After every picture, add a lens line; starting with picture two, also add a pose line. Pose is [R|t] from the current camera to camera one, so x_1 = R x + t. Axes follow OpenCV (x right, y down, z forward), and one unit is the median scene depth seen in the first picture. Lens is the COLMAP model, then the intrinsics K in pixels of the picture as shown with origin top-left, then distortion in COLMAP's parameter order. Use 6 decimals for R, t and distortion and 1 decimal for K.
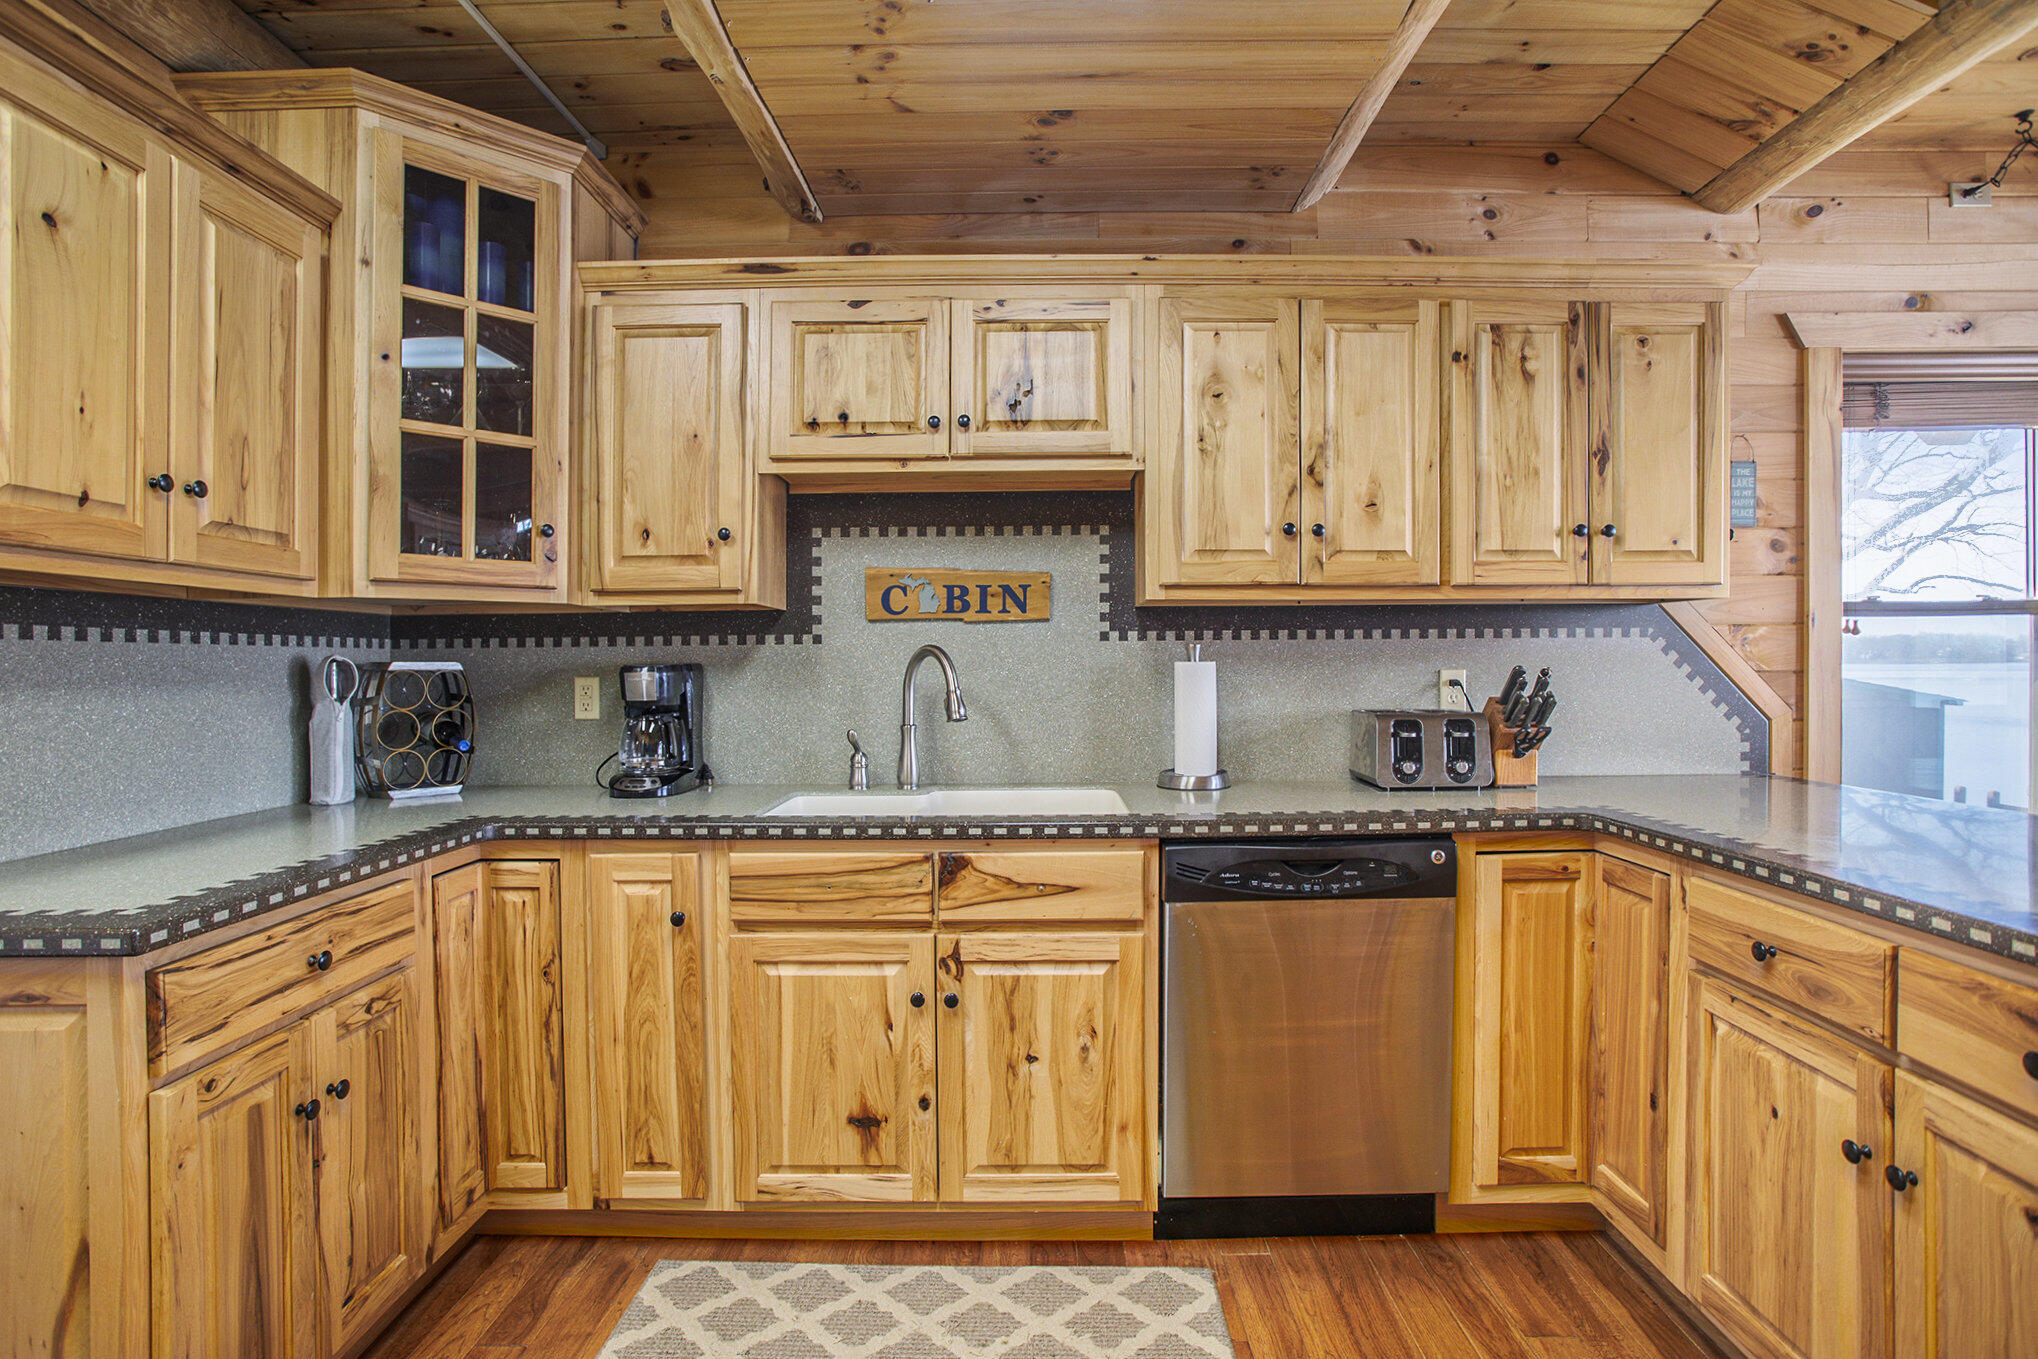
lens RADIAL K [[1066.0, 0, 1022.9], [0, 1066.0, 657.3], [0, 0, 1]] dist [-0.056038, 0.000420]
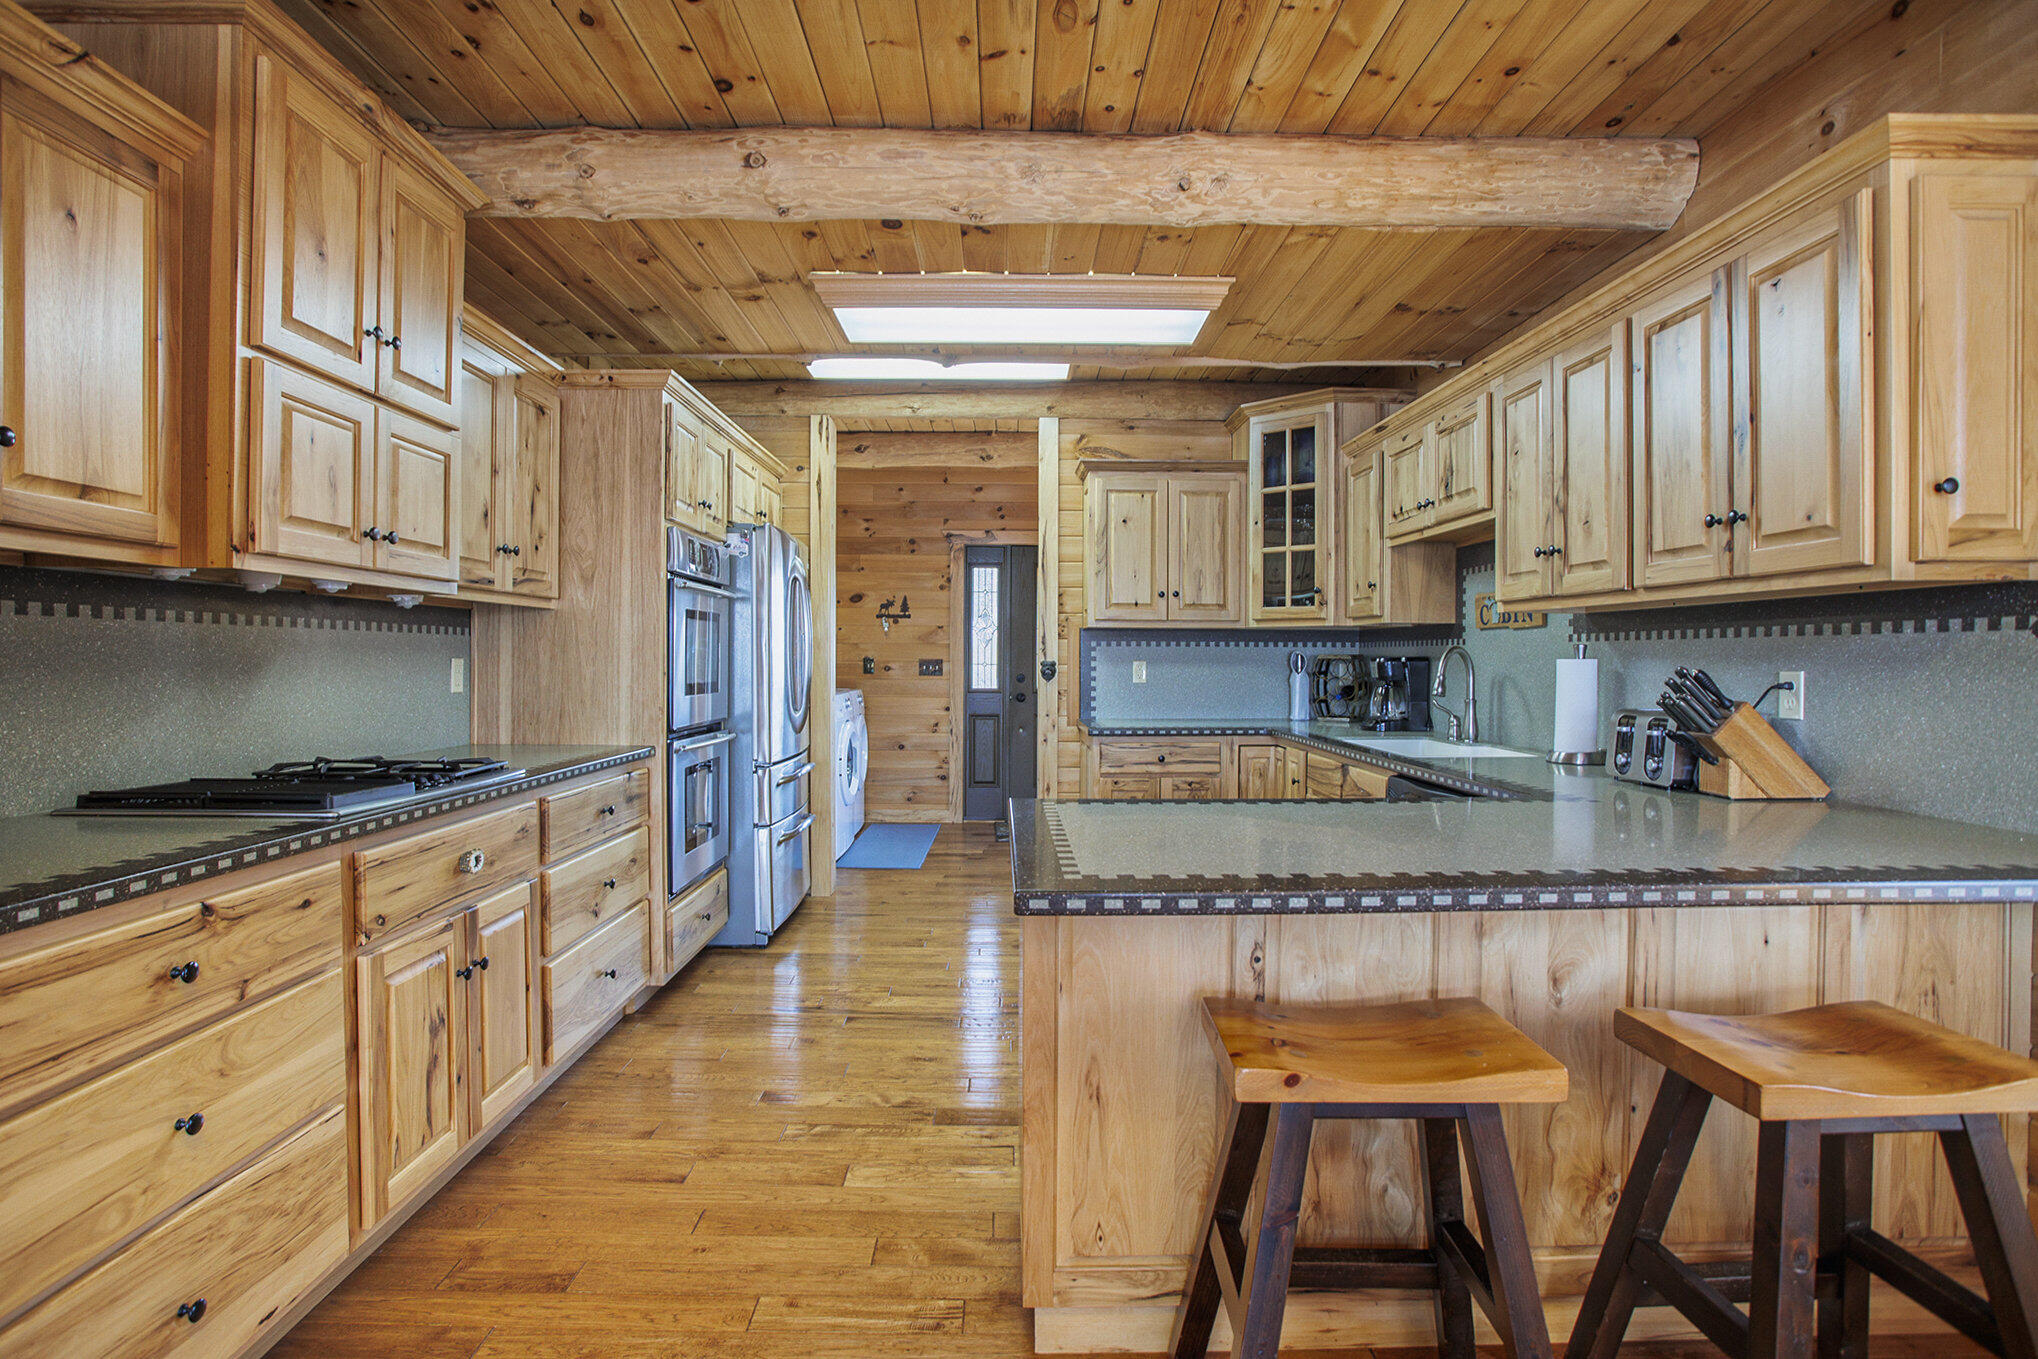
lens RADIAL K [[969.8, 0, 1019.1], [0, 969.8, 669.3], [0, 0, 1]] dist [-0.052170, 0.025176]
pose [[0.016382, 0.021925, -0.999625, 1.347316], [0.001771, 0.999757, 0.021957, -0.009760], [0.999864, -0.002130, 0.016340, 0.375002]]
